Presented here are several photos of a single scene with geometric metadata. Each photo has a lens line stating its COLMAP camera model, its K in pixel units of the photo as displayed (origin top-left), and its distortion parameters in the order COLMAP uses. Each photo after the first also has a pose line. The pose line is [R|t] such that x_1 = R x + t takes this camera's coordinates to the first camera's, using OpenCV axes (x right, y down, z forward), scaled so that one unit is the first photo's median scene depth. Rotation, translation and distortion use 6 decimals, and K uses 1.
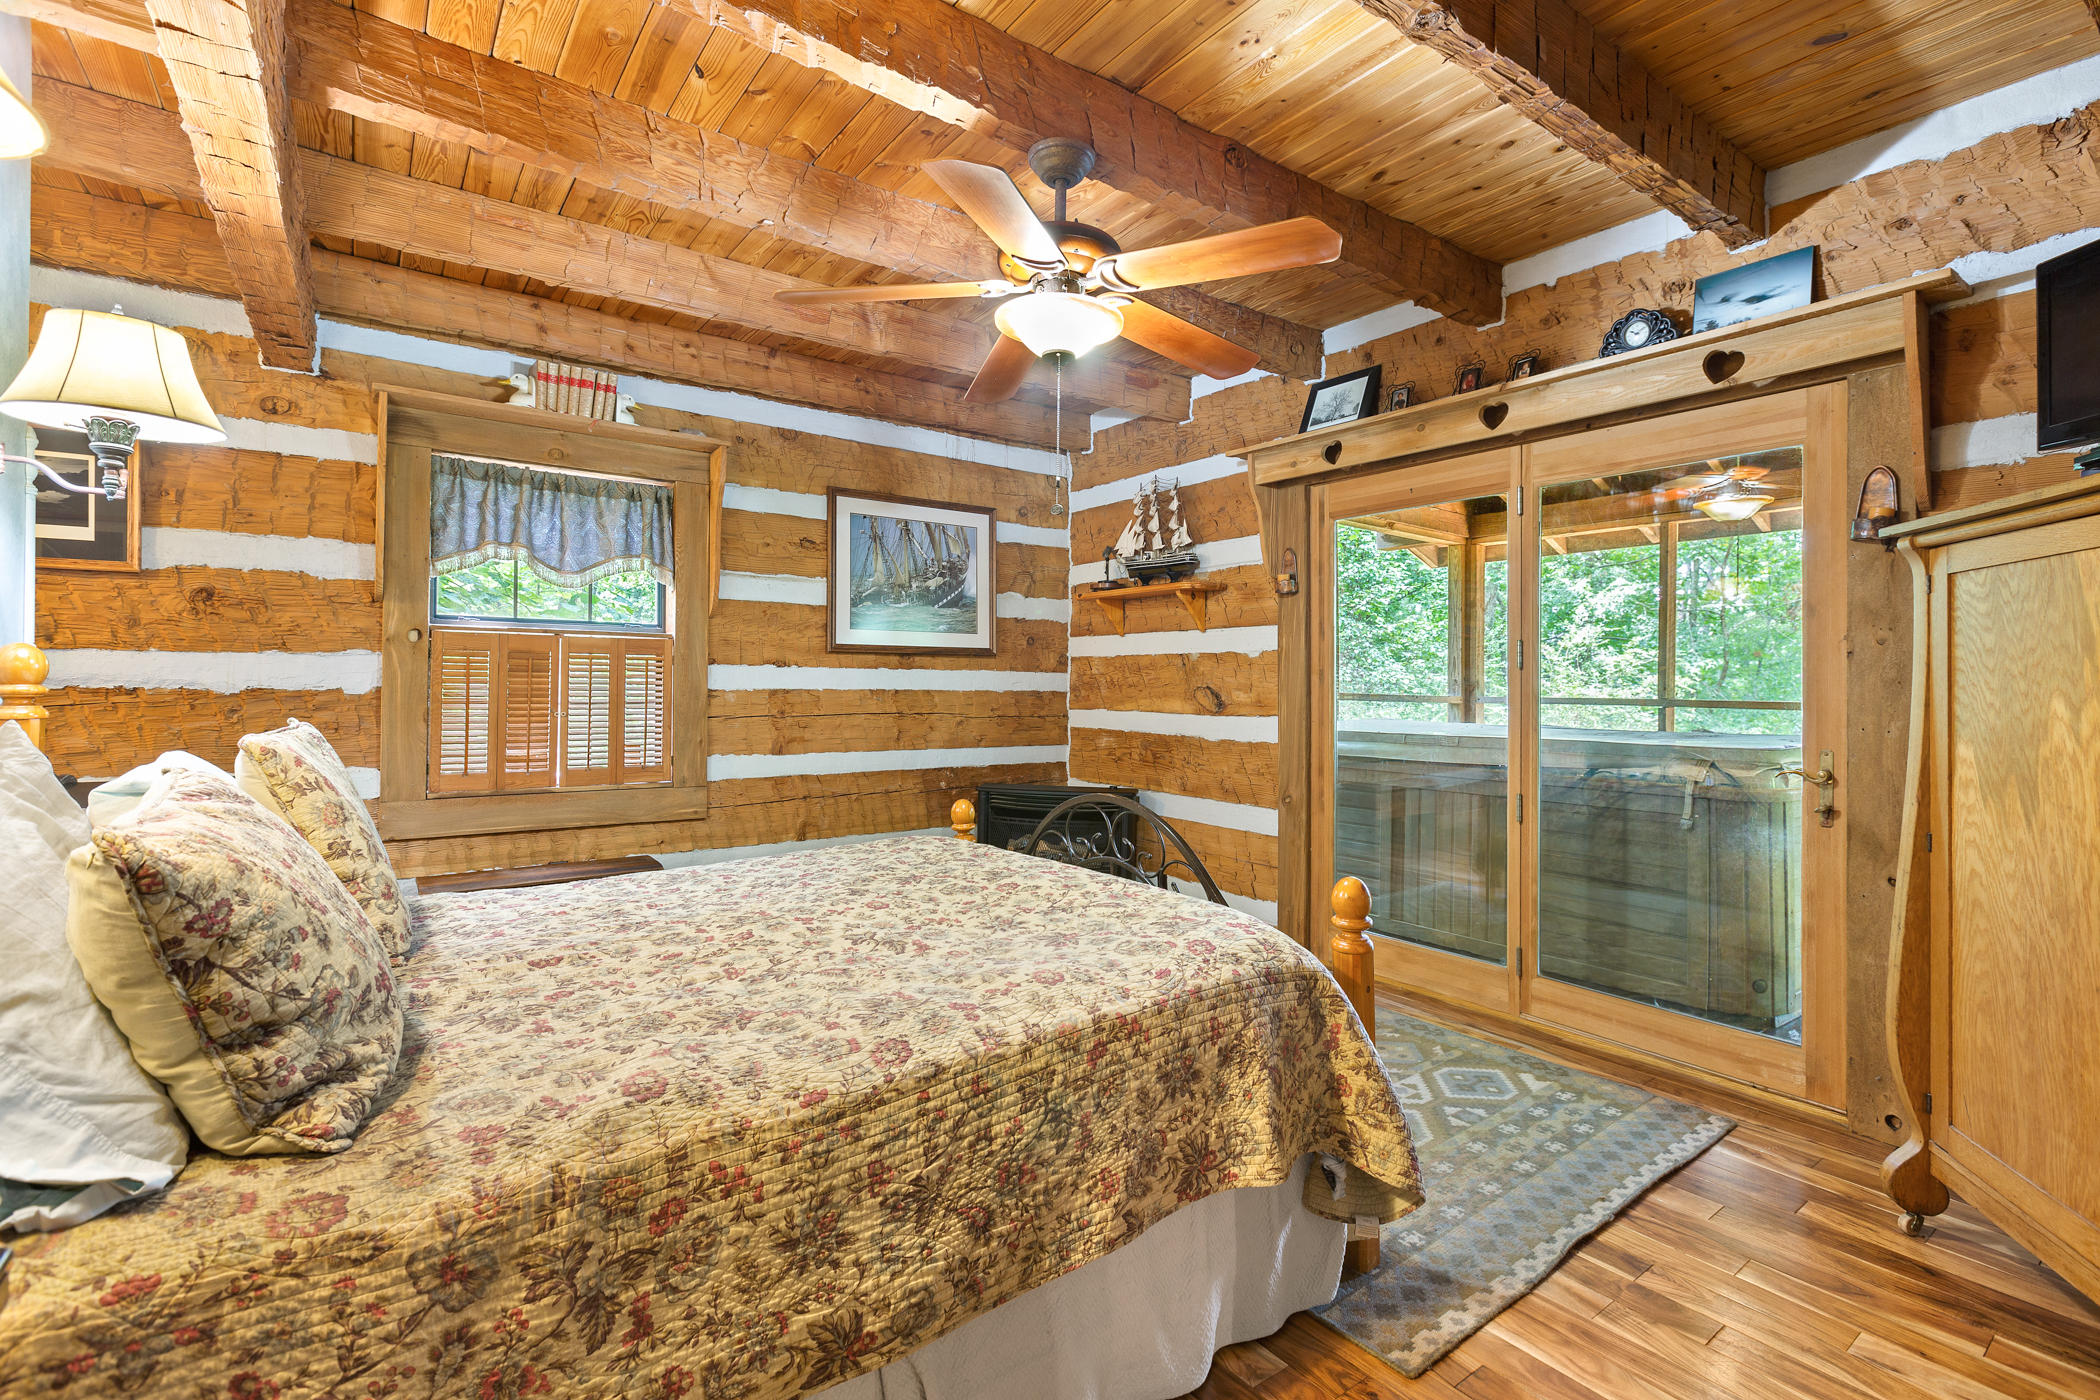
lens RADIAL K [[942.4, 0, 1049.0], [0, 942.4, 686.7], [0, 0, 1]] dist [0.002244, 0.000010]
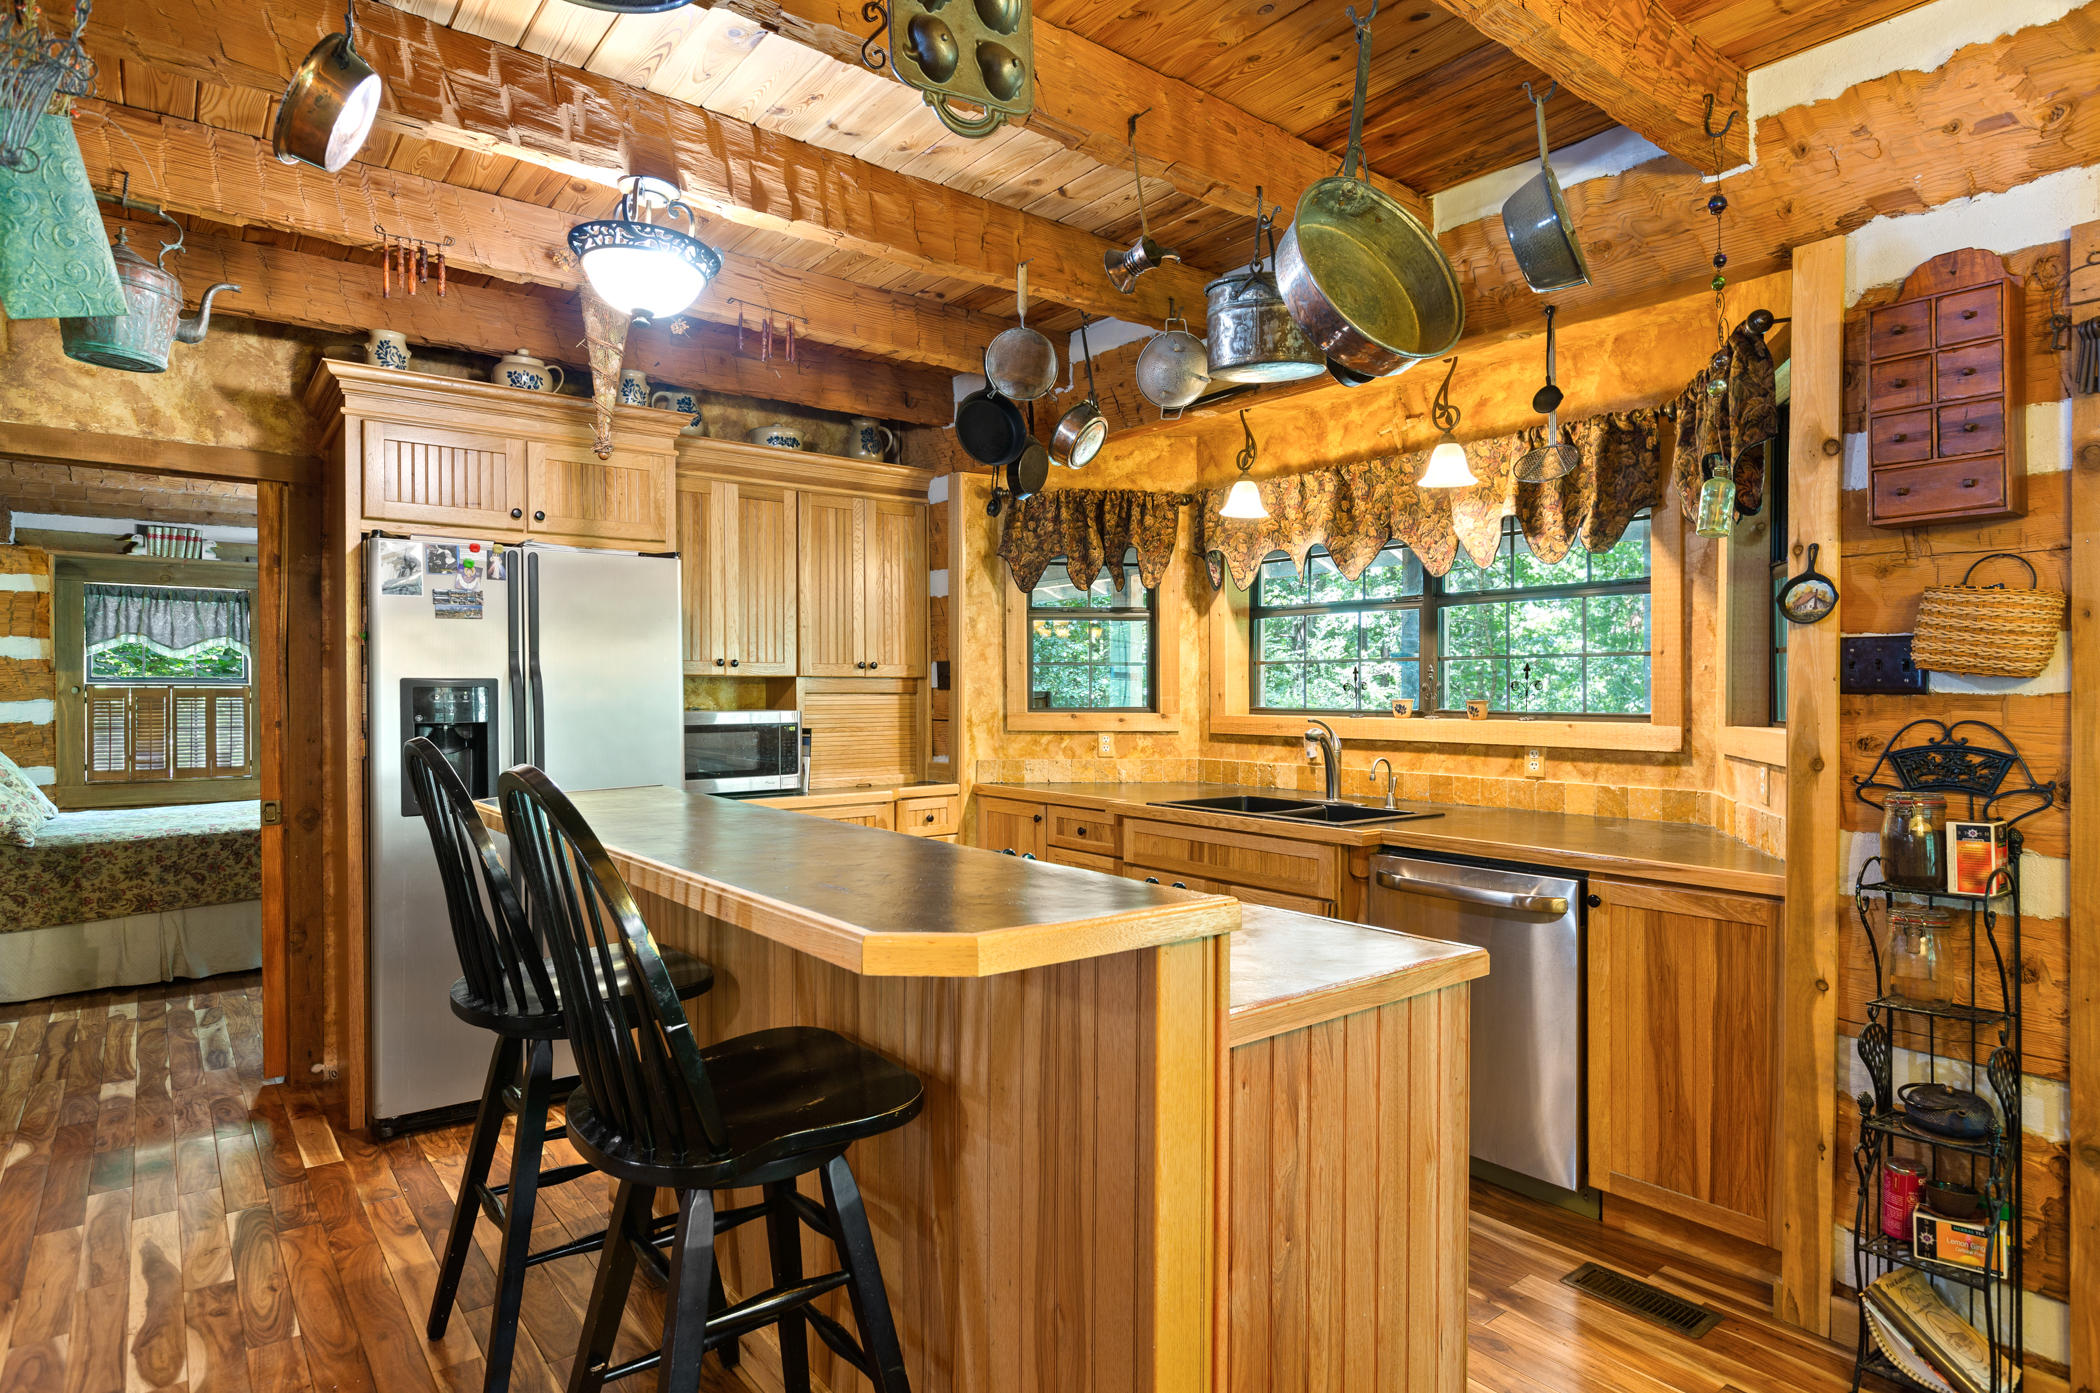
lens RADIAL K [[1166.3, 0, 1044.1], [0, 1166.3, 711.3], [0, 0, 1]] dist [0.005949, 0.000651]
pose [[0.999495, -0.013875, 0.028602, 1.006896], [0.013675, 0.999881, 0.007174, -0.006092], [-0.028699, -0.006779, 0.999565, -1.158566]]
